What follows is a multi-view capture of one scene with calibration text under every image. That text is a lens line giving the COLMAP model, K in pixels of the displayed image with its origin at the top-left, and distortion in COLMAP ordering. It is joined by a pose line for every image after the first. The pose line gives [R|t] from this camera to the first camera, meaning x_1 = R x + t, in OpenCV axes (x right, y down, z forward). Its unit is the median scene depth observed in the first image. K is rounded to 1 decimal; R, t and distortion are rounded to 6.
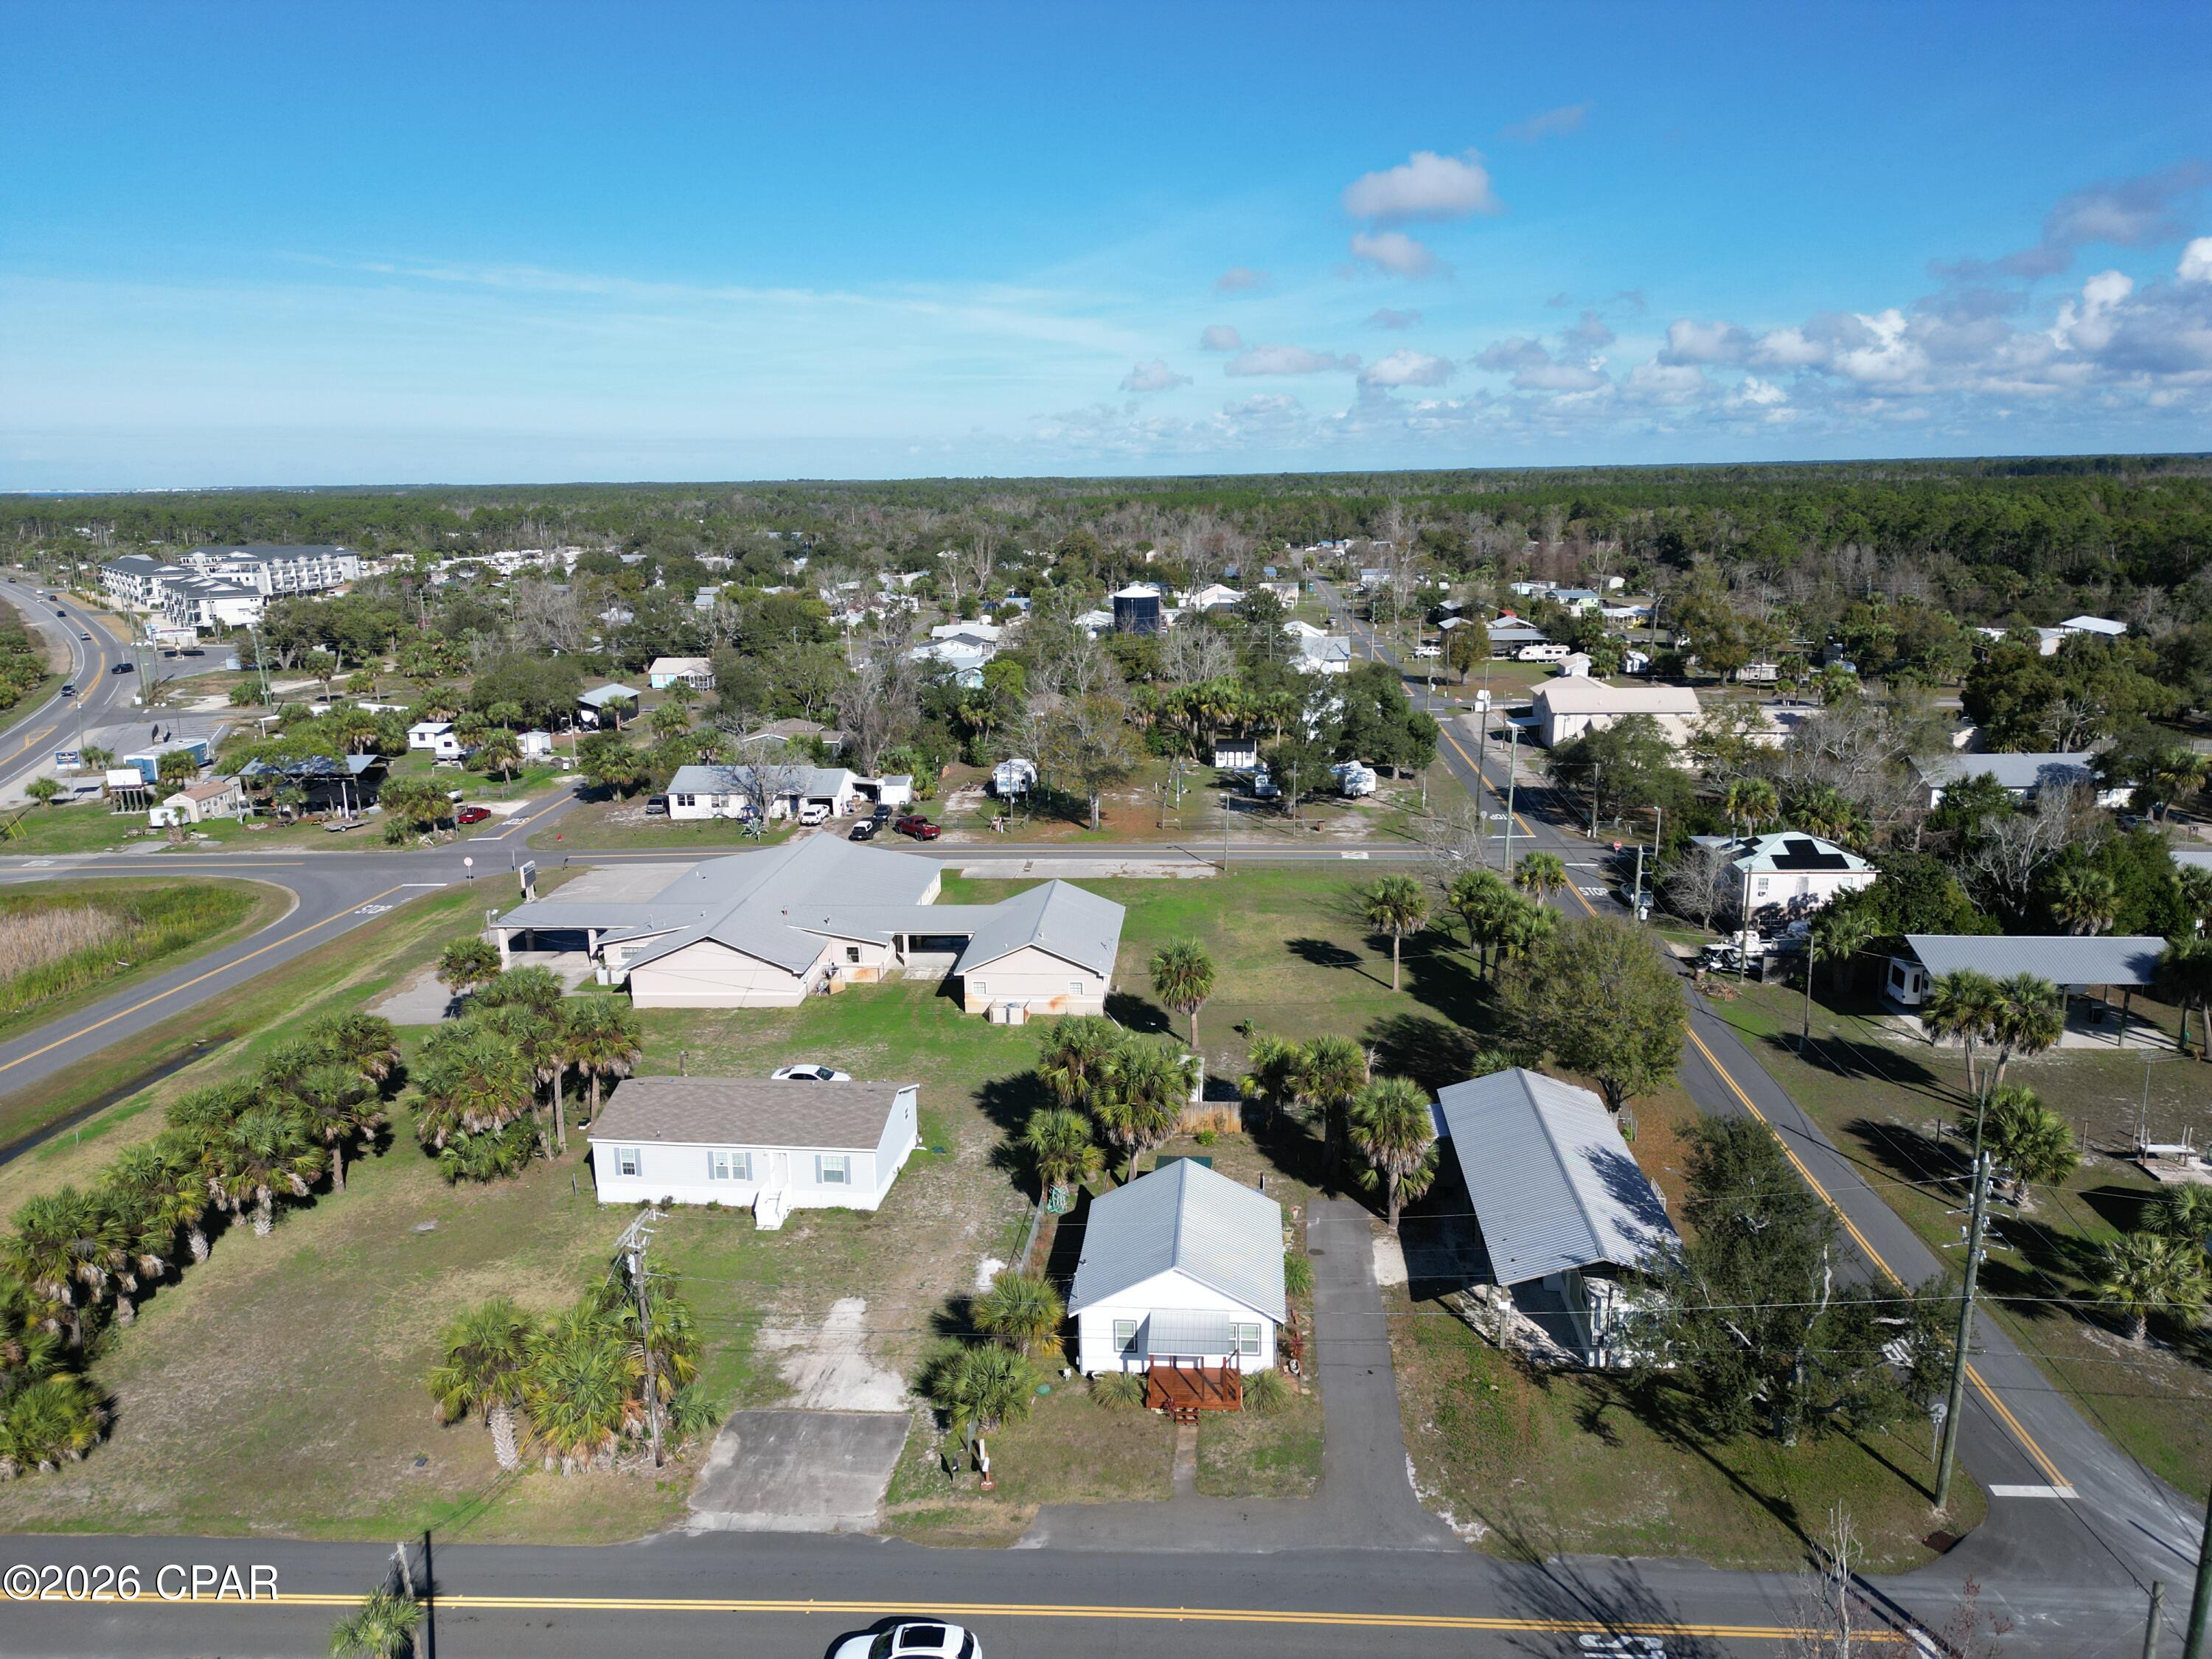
lens RADIAL K [[1547.7, 0, 1106.0], [0, 1547.7, 829.5], [0, 0, 1]] dist [0.064890, -0.056511]
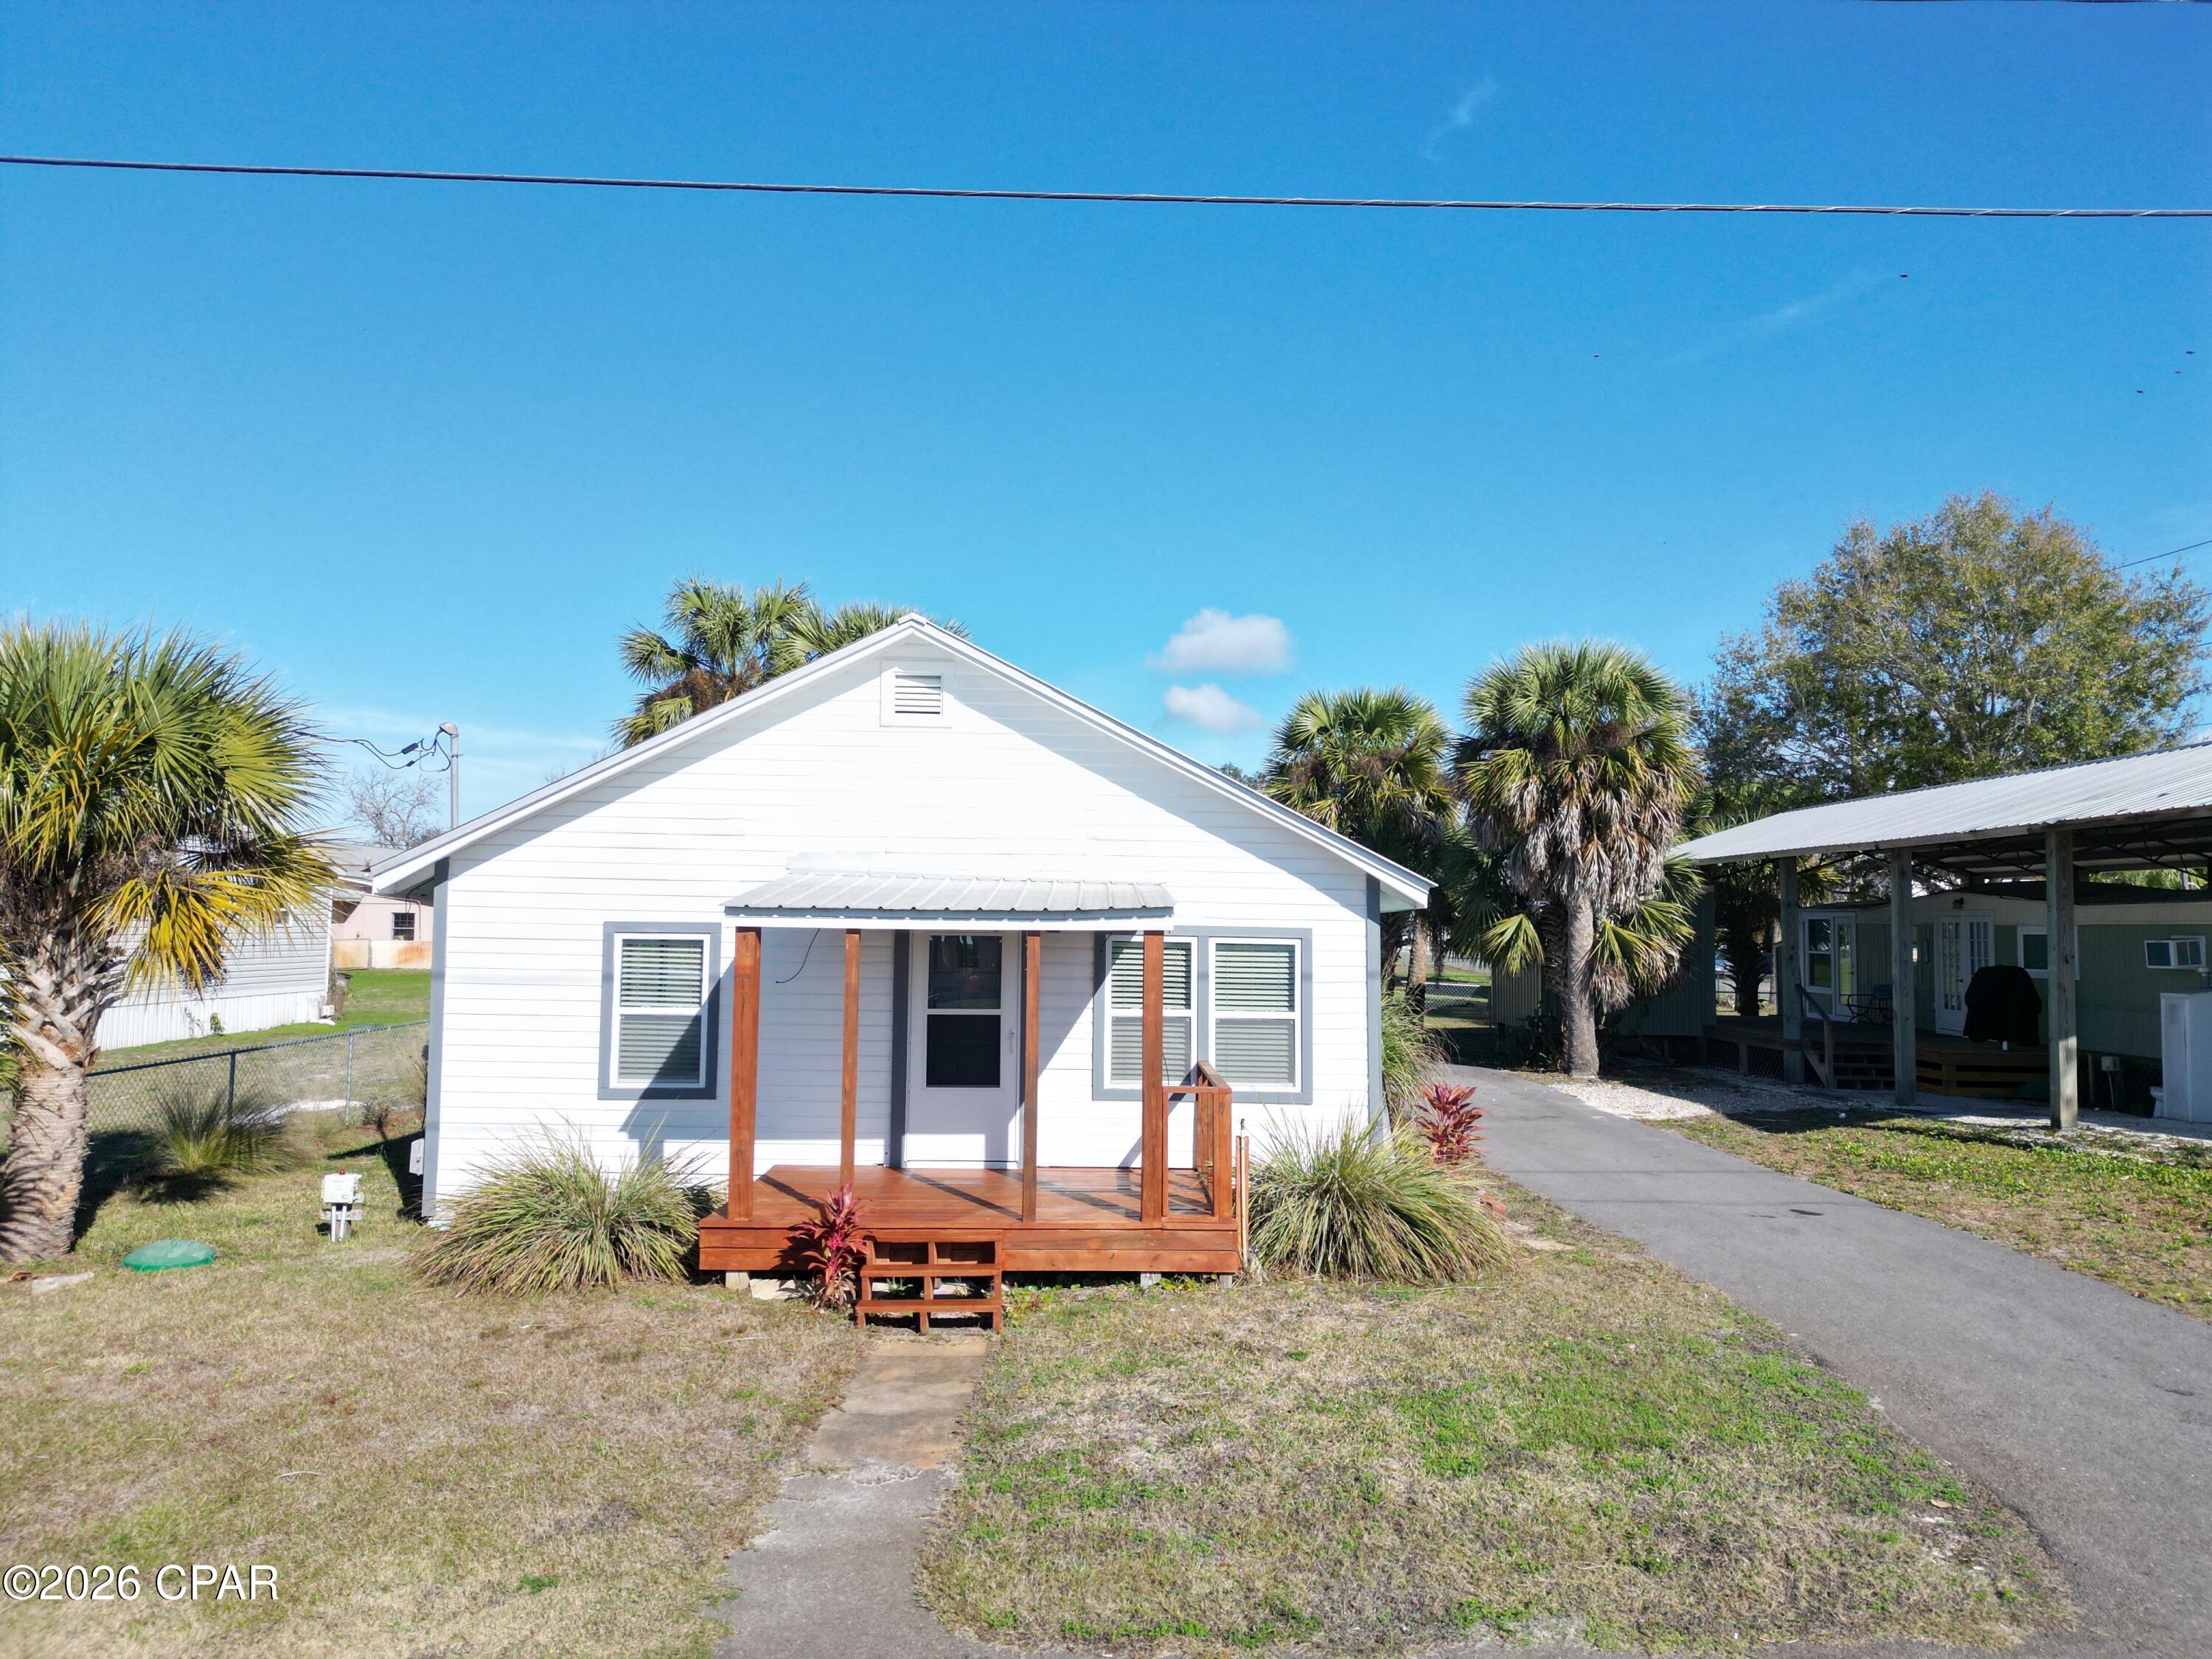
lens RADIAL K [[1547.7, 0, 1103.4], [0, 1547.7, 819.3], [0, 0, 1]] dist [0.073410, -0.069763]
pose [[0.994805, 0.039442, 0.093851, 0.039244], [-0.010582, 0.956964, -0.290012, 0.282140], [-0.101251, 0.287513, 0.952410, 0.618045]]
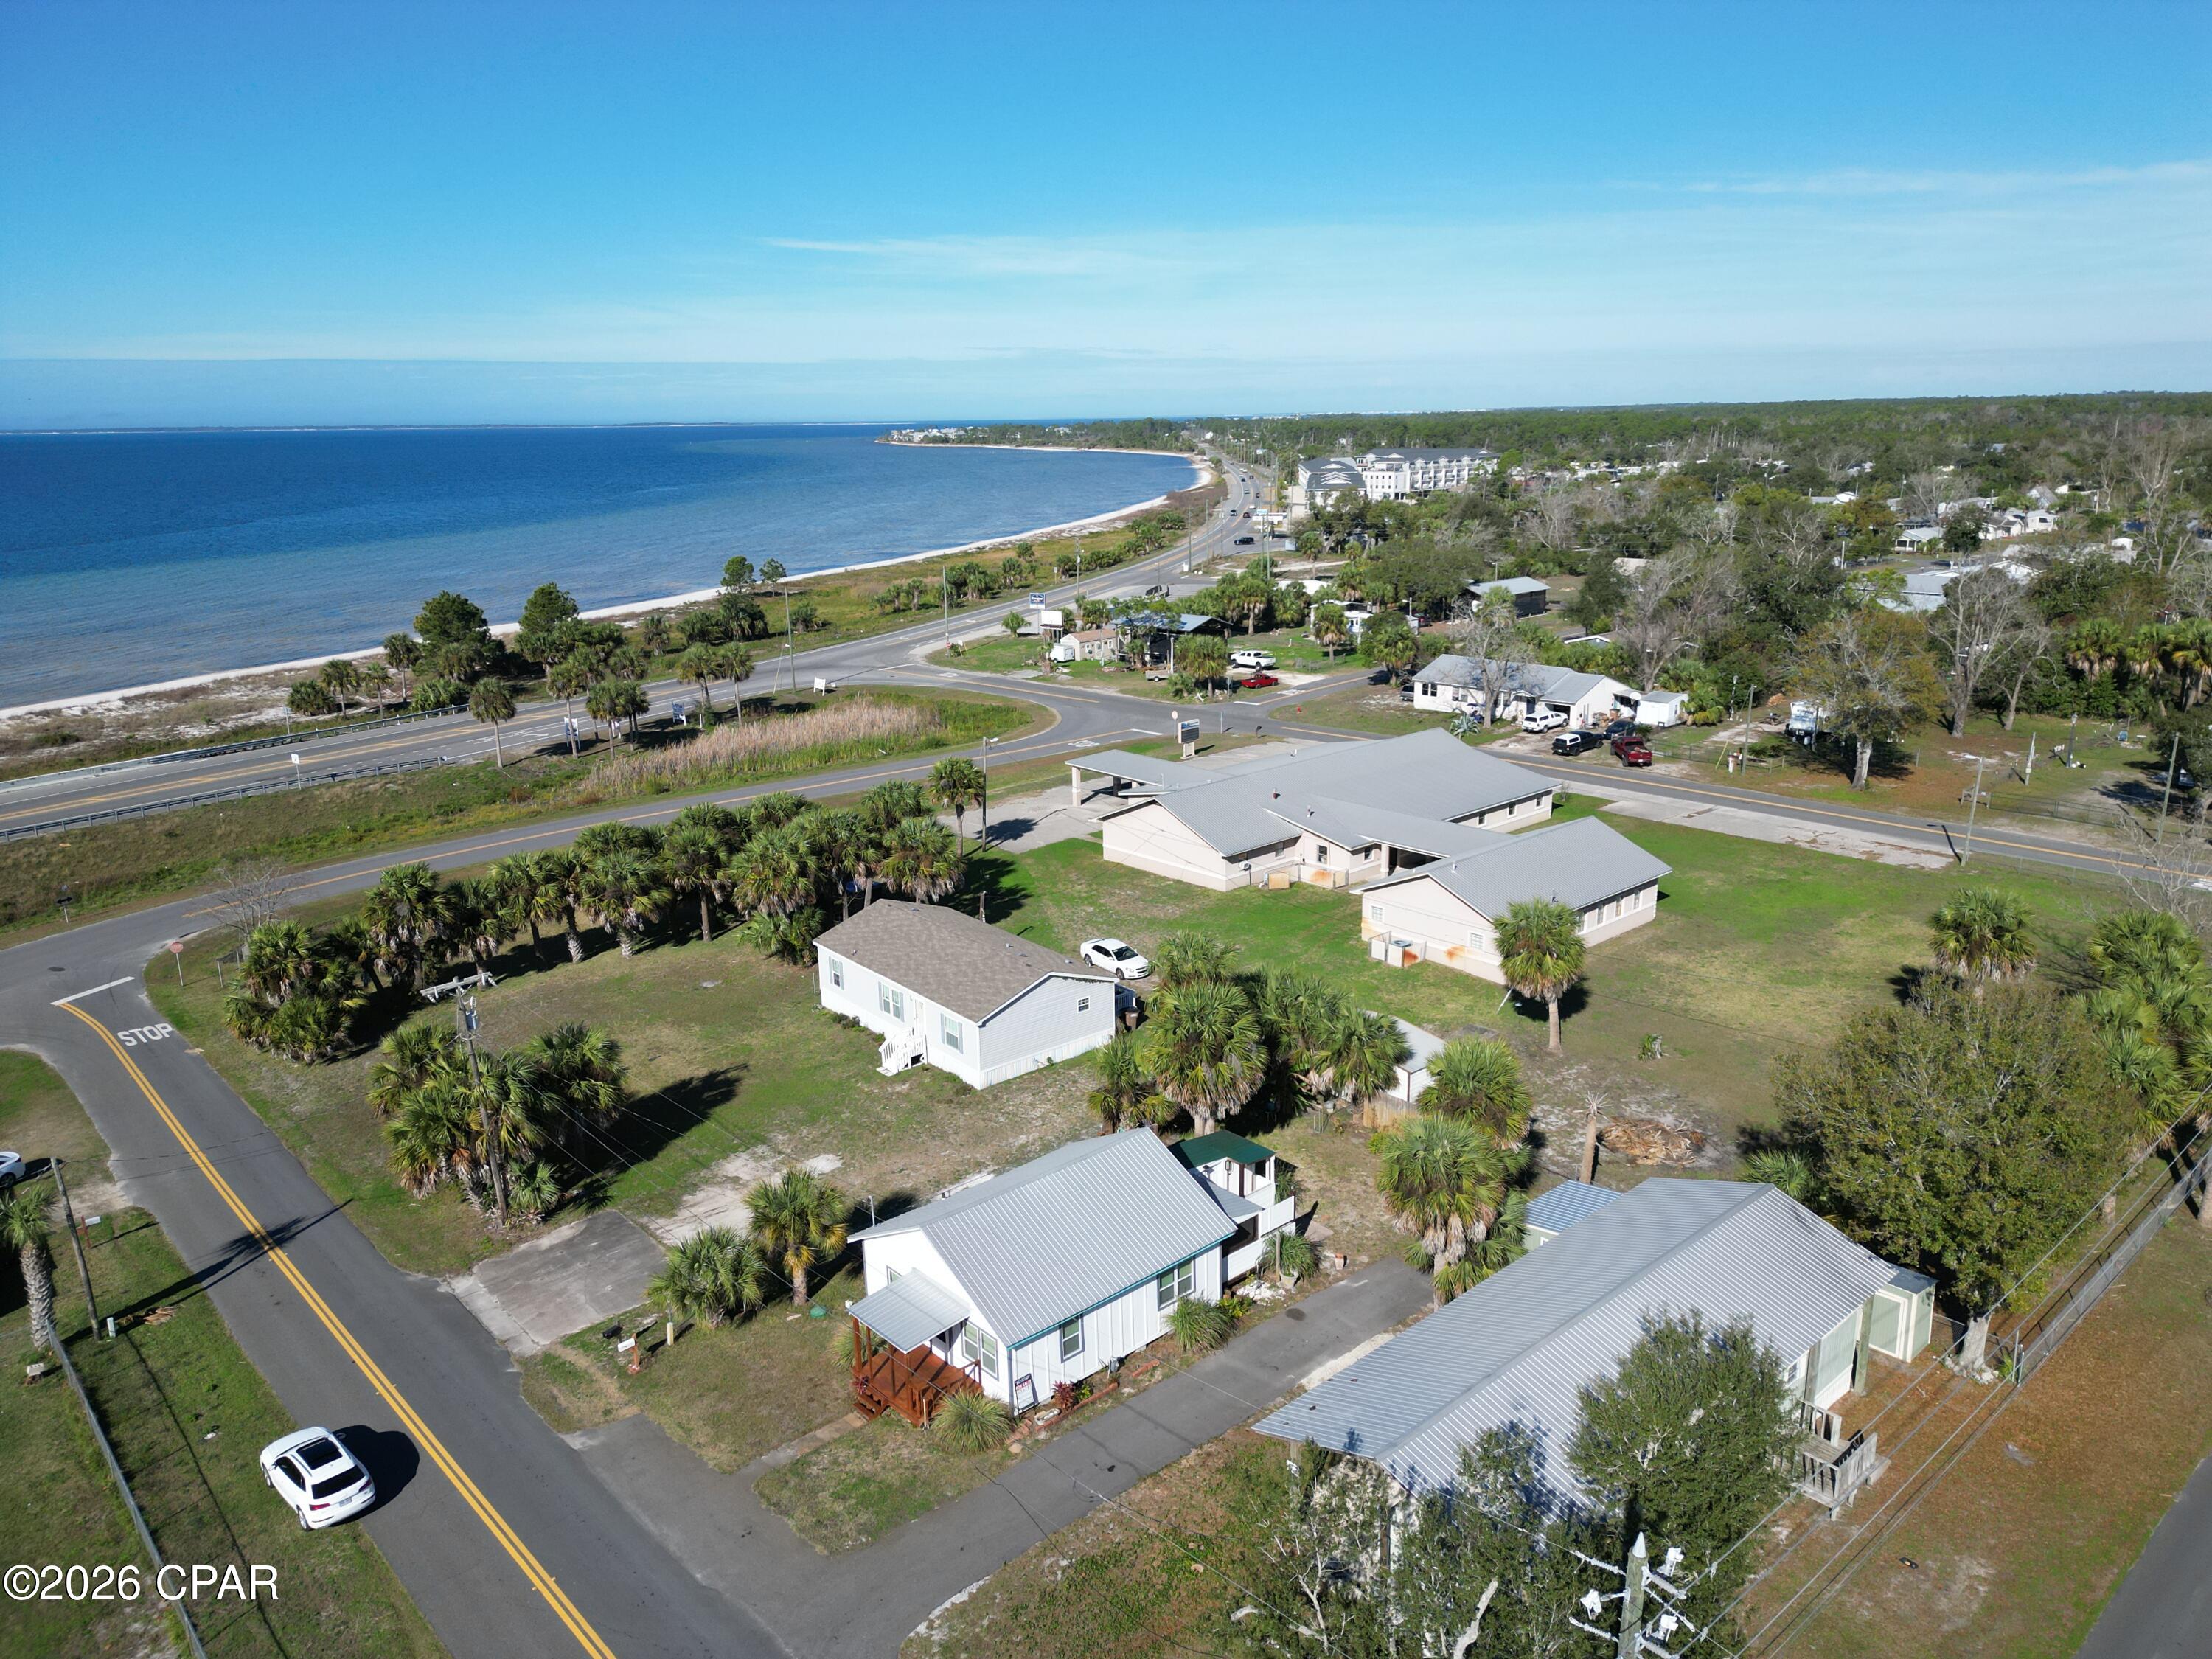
lens RADIAL K [[1547.7, 0, 1103.4], [0, 1547.7, 819.3], [0, 0, 1]] dist [0.073410, -0.069763]
pose [[0.724180, 0.178708, -0.666054, 0.475513], [-0.151040, 0.983491, 0.099658, -0.011398], [0.672868, 0.028430, 0.739216, 0.372989]]
